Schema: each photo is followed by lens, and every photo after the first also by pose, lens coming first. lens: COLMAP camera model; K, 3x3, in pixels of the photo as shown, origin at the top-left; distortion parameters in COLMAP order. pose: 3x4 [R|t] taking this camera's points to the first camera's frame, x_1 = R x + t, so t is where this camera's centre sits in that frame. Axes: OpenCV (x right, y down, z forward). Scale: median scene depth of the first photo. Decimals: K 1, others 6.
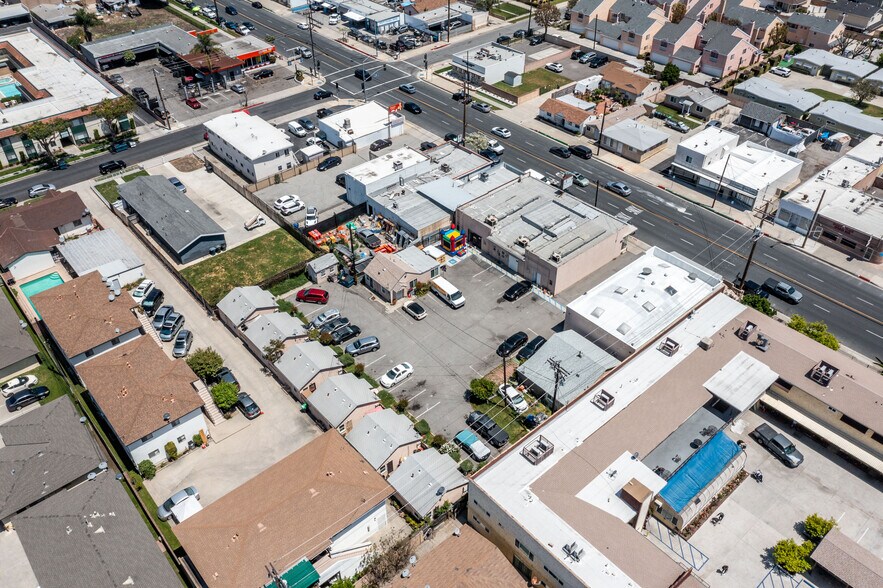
lens RADIAL K [[692.0, 0, 441.7], [0, 692.0, 300.6], [0, 0, 1]] dist [-0.003451, -0.005283]
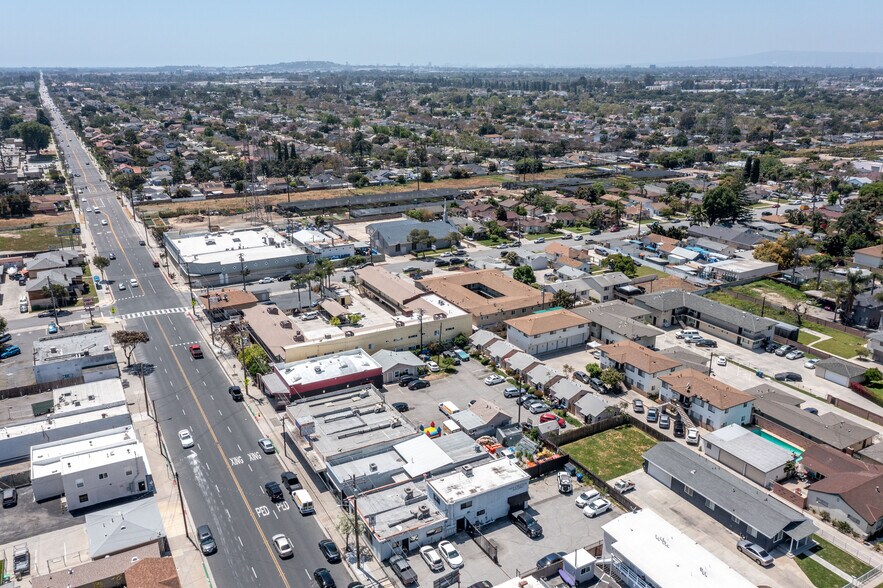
lens RADIAL K [[692.0, 0, 441.7], [0, 692.0, 300.6], [0, 0, 1]] dist [-0.003451, -0.005283]
pose [[-0.978600, -0.060374, 0.196715, -0.207212], [0.135382, 0.531032, 0.836467, -1.136971], [-0.154963, 0.845198, -0.511494, 1.385522]]
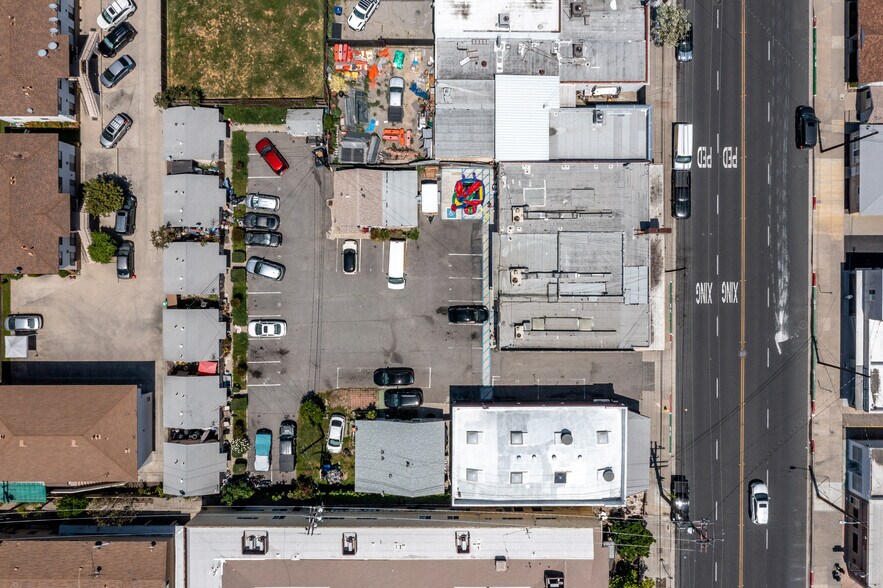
lens RADIAL K [[692.0, 0, 441.7], [0, 692.0, 300.6], [0, 0, 1]] dist [-0.003451, -0.005283]
pose [[0.753154, 0.657708, 0.013397, 0.060928], [-0.421737, 0.467109, 0.777140, -0.597112], [0.504873, -0.590956, 0.629185, 0.448625]]
